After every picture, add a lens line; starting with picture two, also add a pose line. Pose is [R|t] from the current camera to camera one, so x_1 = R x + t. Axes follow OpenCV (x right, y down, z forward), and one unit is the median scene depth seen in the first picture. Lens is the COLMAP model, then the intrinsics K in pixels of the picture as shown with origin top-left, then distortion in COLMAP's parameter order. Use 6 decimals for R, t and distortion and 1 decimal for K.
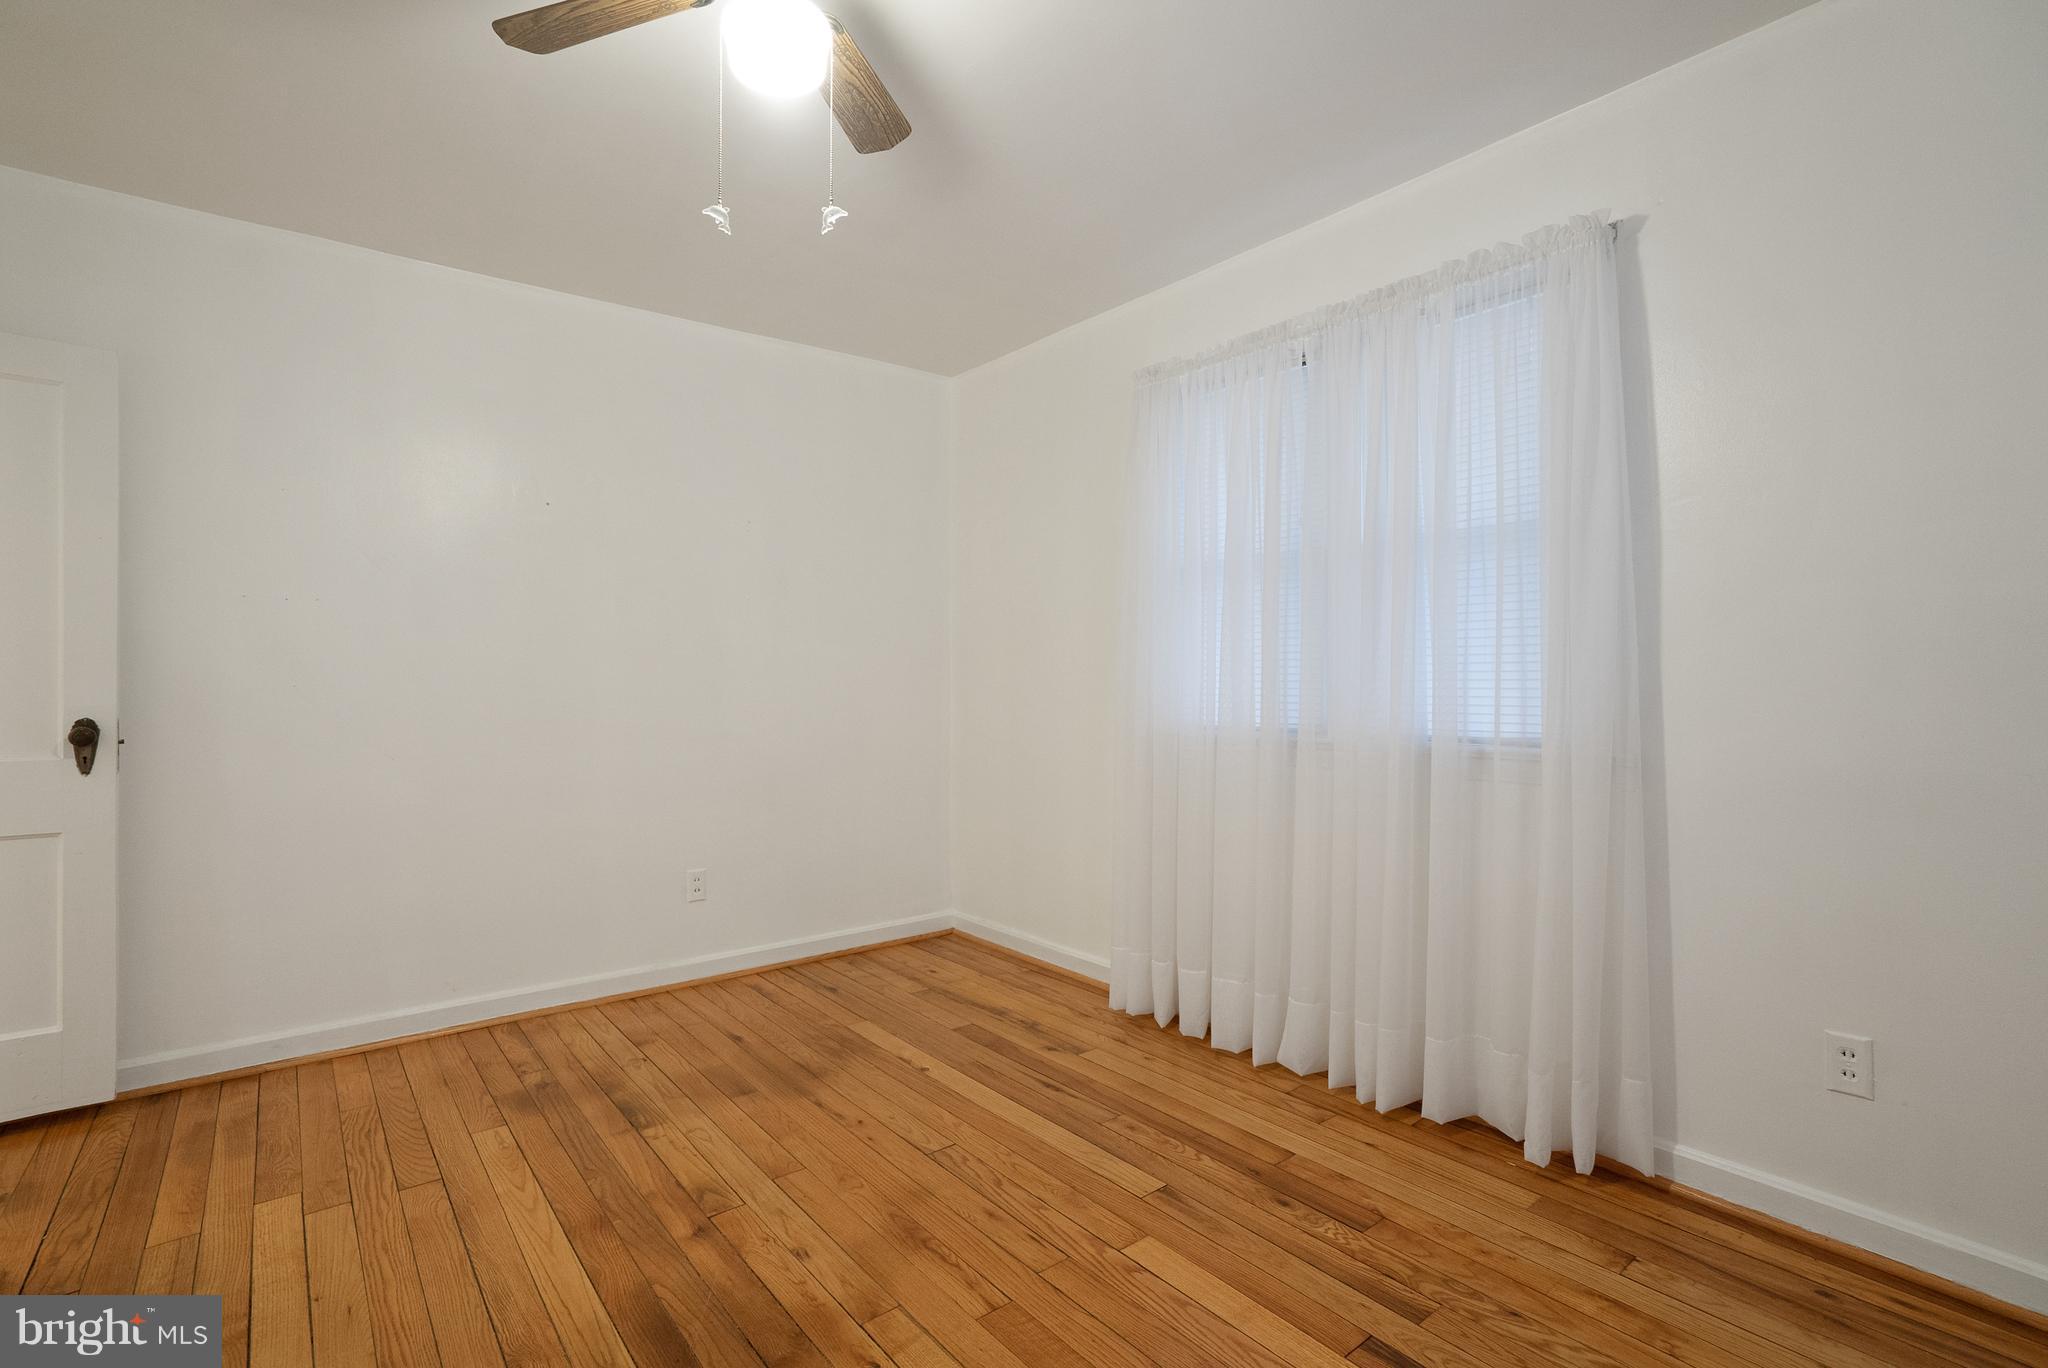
lens RADIAL K [[964.3, 0, 1012.8], [0, 964.3, 676.5], [0, 0, 1]] dist [-0.019149, 0.005079]
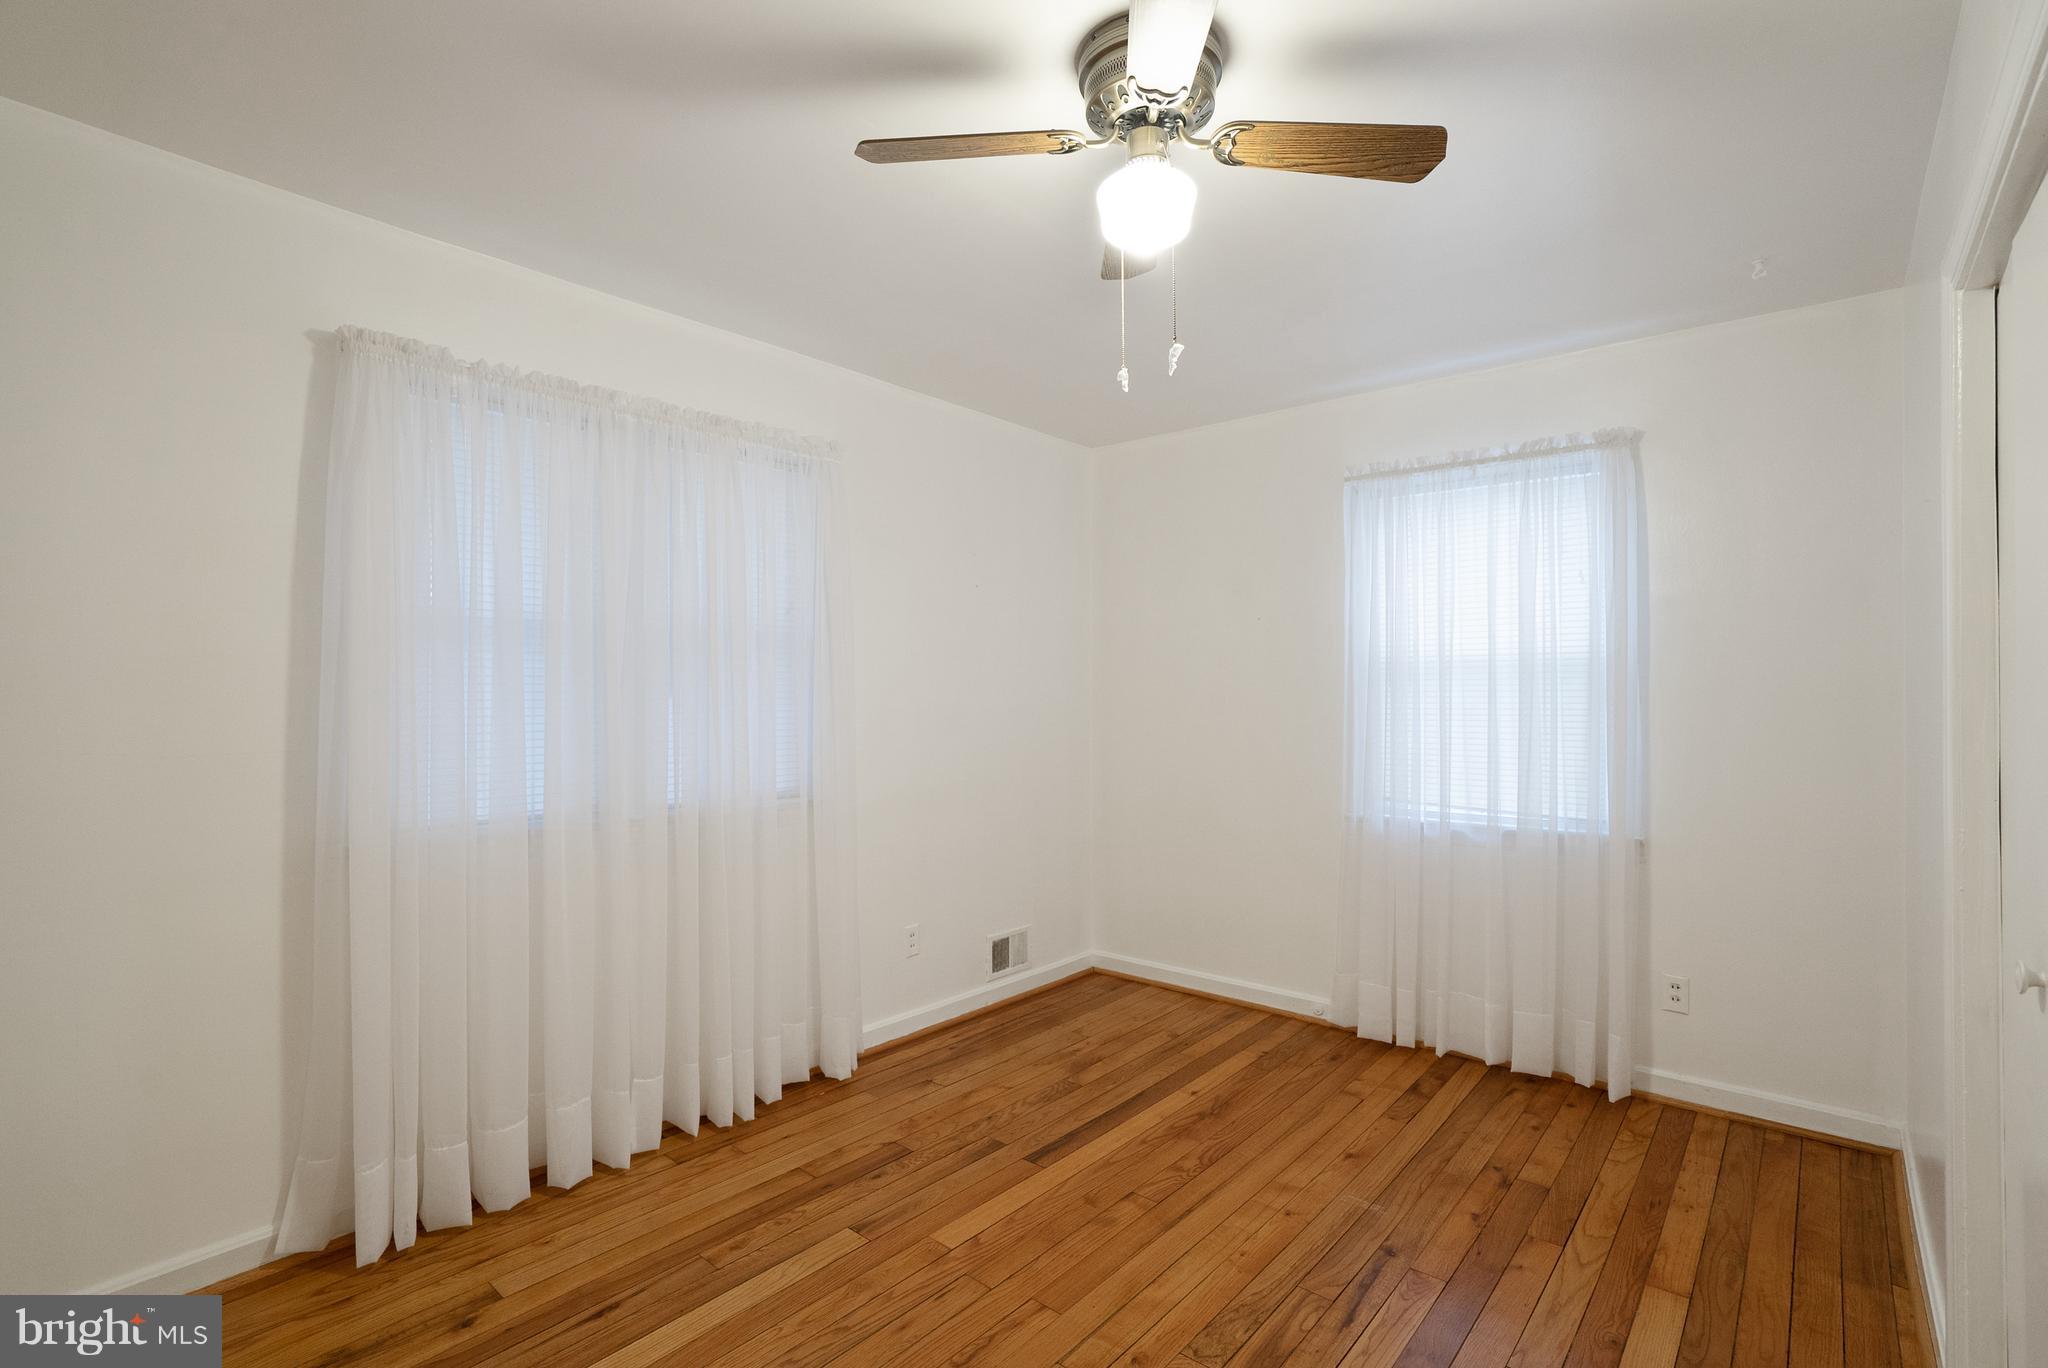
lens RADIAL K [[964.3, 0, 1015.0], [0, 964.3, 688.7], [0, 0, 1]] dist [-0.019149, 0.005079]
pose [[-0.184785, 0.000703, 0.982779, -0.957142], [-0.003164, 0.999994, -0.001310, -0.091400], [-0.982774, -0.003352, -0.184782, 1.009901]]
